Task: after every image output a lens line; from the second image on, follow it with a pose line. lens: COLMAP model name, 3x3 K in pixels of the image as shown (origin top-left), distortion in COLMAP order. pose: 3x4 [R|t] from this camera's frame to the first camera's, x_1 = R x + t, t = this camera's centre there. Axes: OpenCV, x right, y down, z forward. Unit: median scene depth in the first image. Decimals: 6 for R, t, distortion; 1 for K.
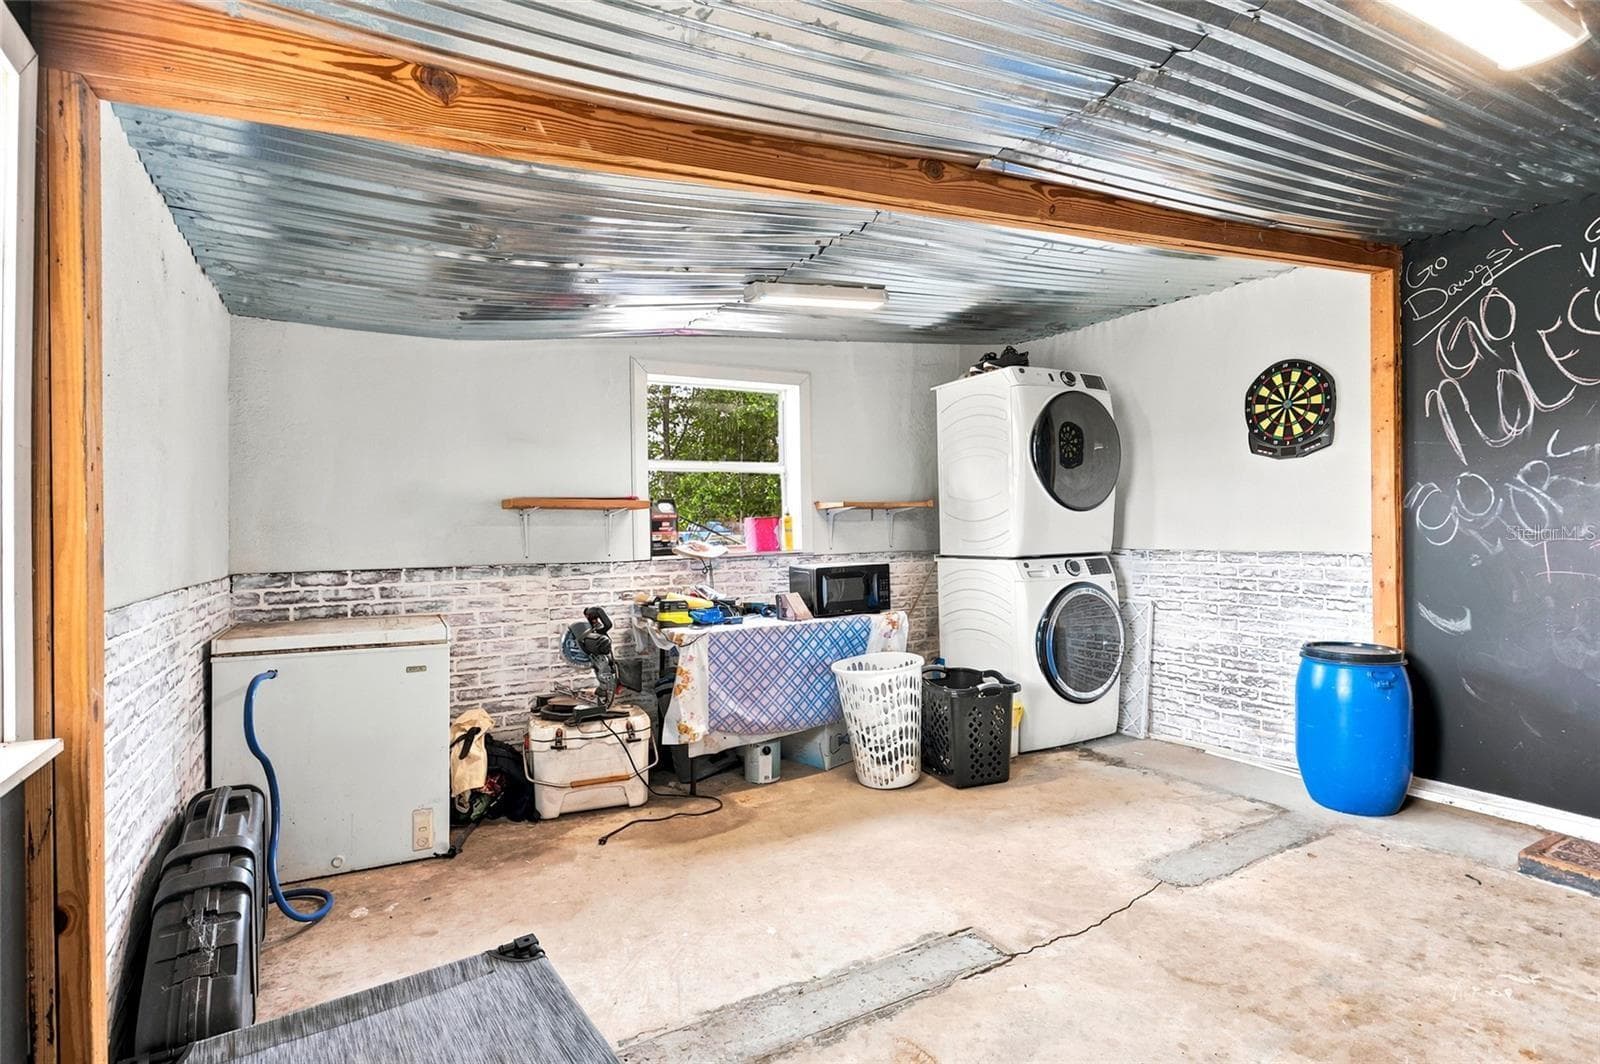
lens RADIAL K [[787.4, 0, 800.0], [0, 787.4, 532.0], [0, 0, 1]] dist [-0.009323, -0.000009]
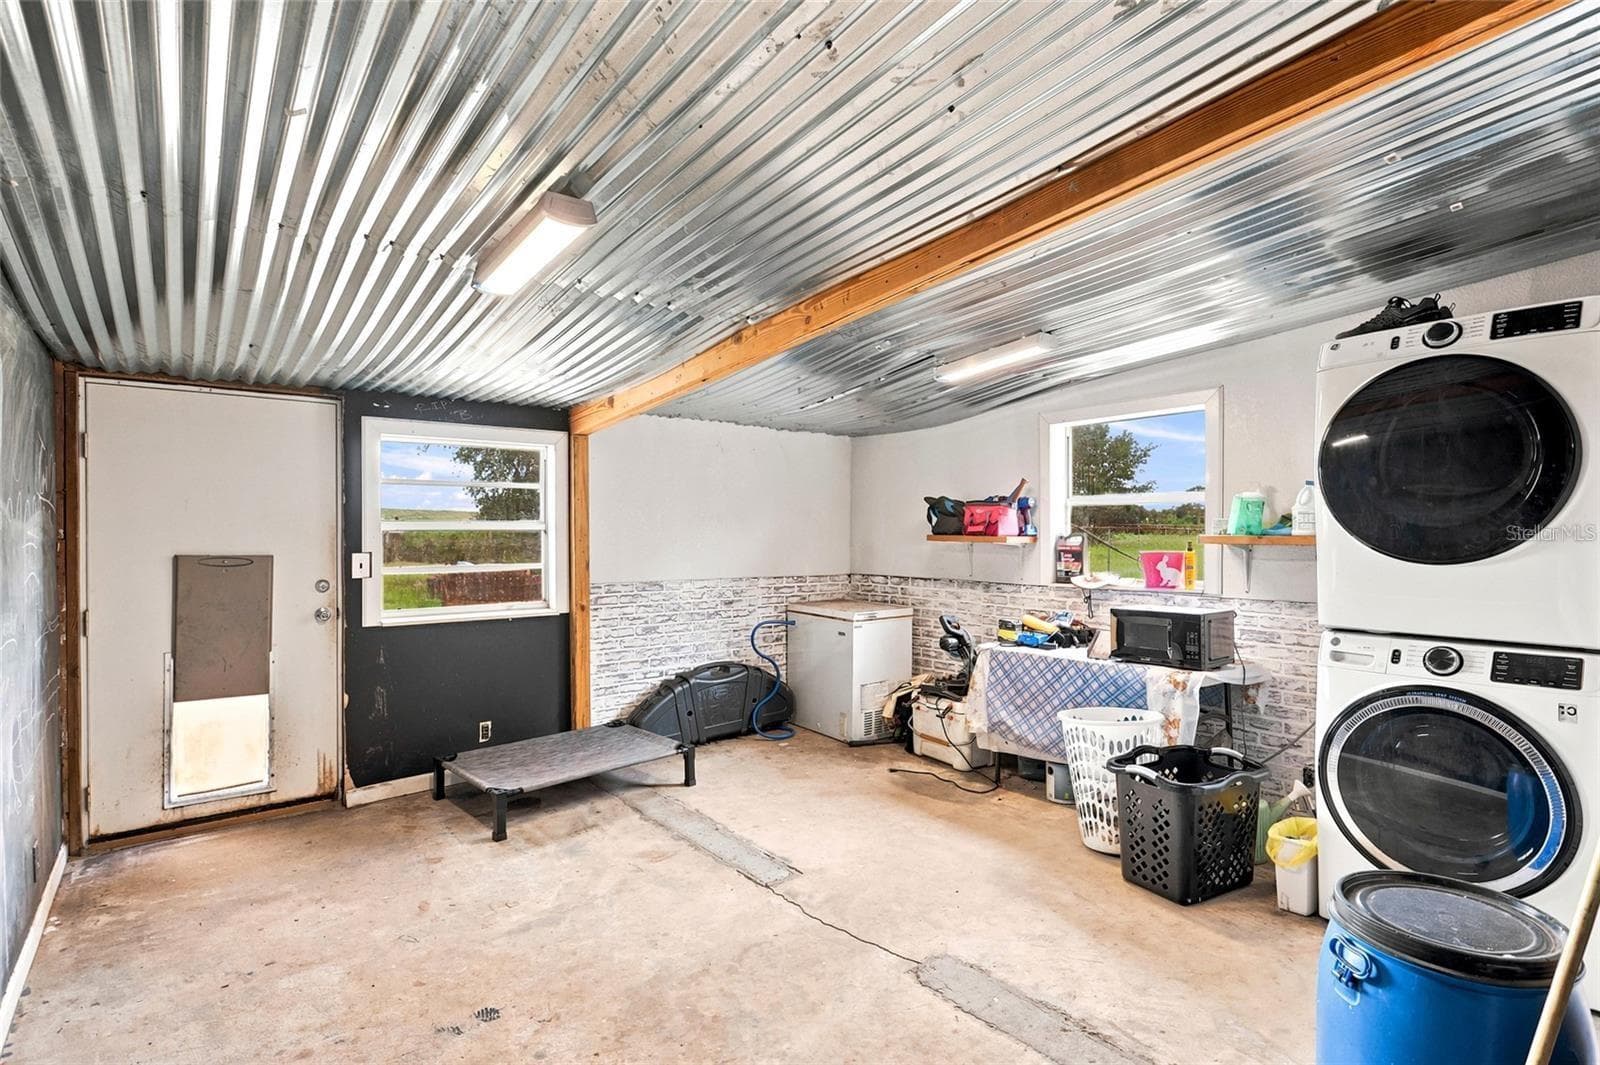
lens RADIAL K [[787.4, 0, 800.0], [0, 787.4, 532.5], [0, 0, 1]] dist [-0.009323, -0.000009]
pose [[0.136525, 0.017866, -0.990475, 1.068311], [-0.005938, 0.999834, 0.017217, -0.071893], [0.990619, 0.003530, 0.136609, 0.561509]]
